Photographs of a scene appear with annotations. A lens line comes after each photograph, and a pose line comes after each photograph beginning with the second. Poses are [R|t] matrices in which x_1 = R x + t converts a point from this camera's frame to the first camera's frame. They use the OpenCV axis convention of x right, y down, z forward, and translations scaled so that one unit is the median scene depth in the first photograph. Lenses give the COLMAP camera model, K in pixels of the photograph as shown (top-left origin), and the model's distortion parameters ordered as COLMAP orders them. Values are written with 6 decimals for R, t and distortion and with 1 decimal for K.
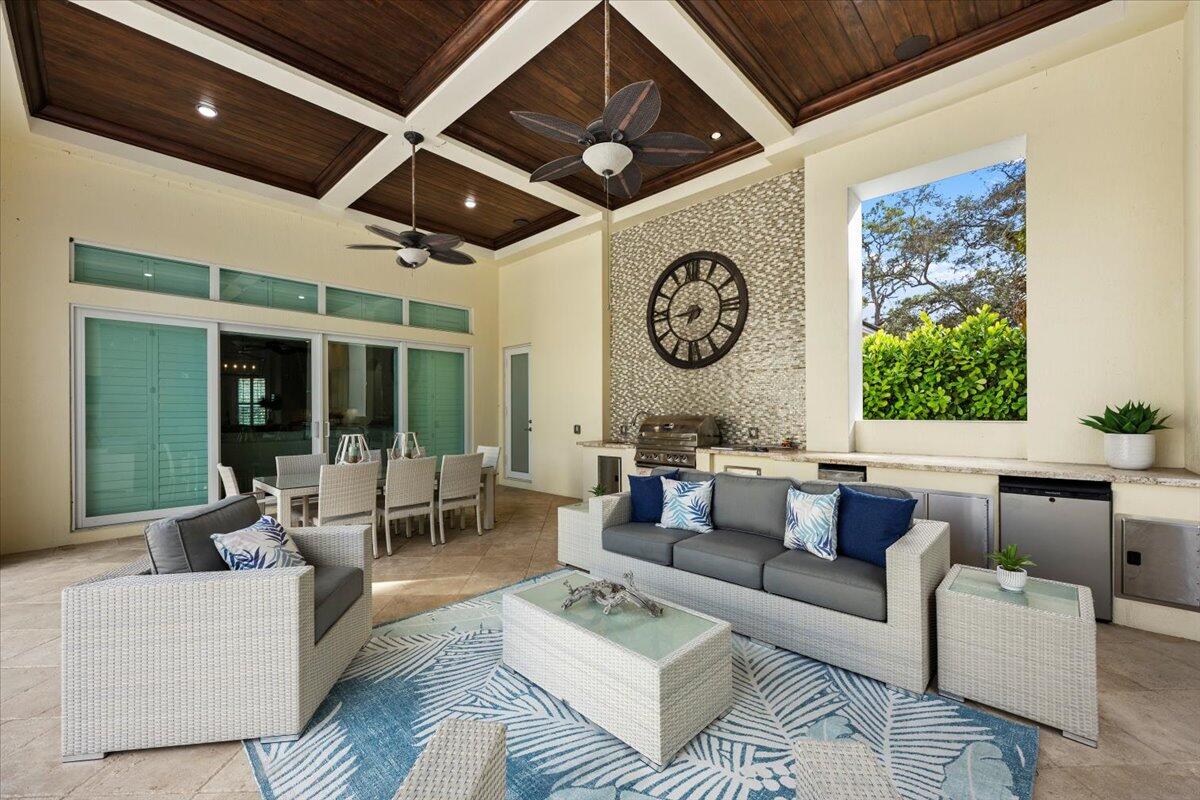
lens RADIAL K [[488.1, 0, 594.1], [0, 488.1, 408.1], [0, 0, 1]] dist [-0.003415, -0.000526]
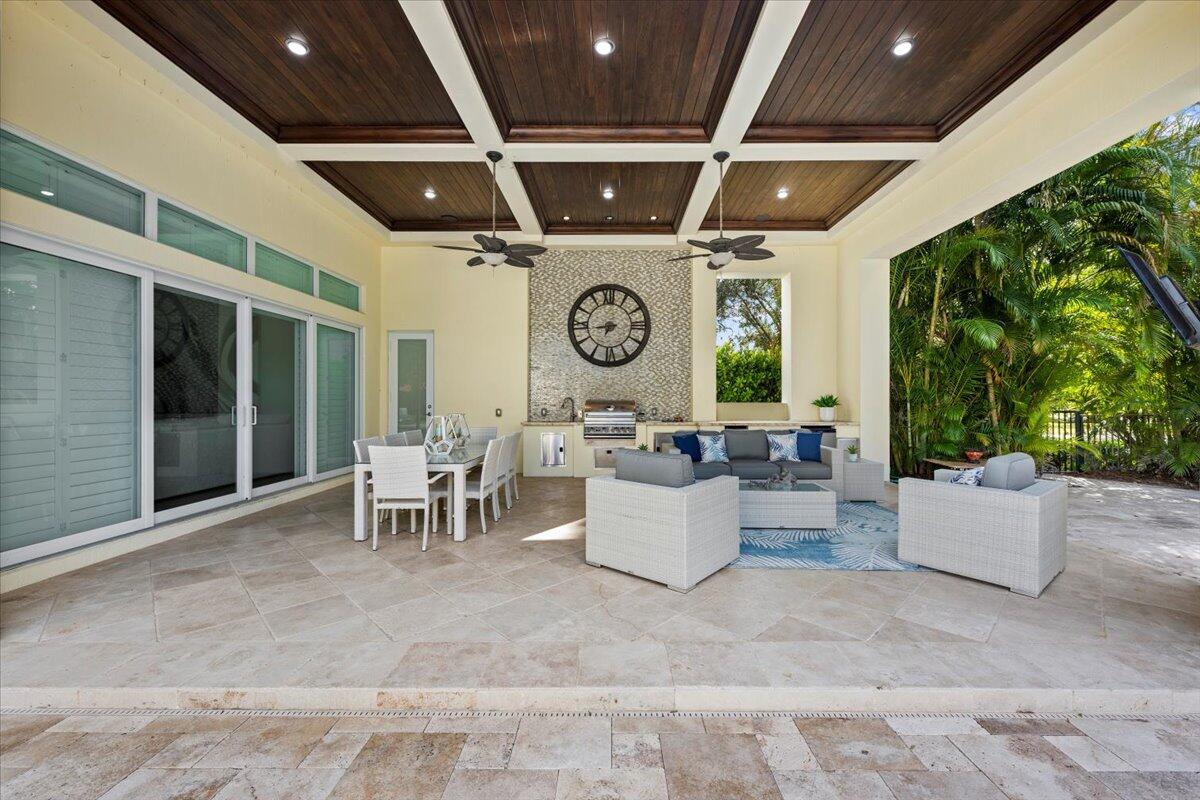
lens RADIAL K [[488.1, 0, 610.5], [0, 488.1, 401.1], [0, 0, 1]] dist [-0.003415, -0.000526]
pose [[0.715390, 0.003789, 0.698715, -0.766881], [-0.008733, 0.999956, 0.003519, 0.012457], [-0.698671, -0.008619, 0.715392, -0.006737]]
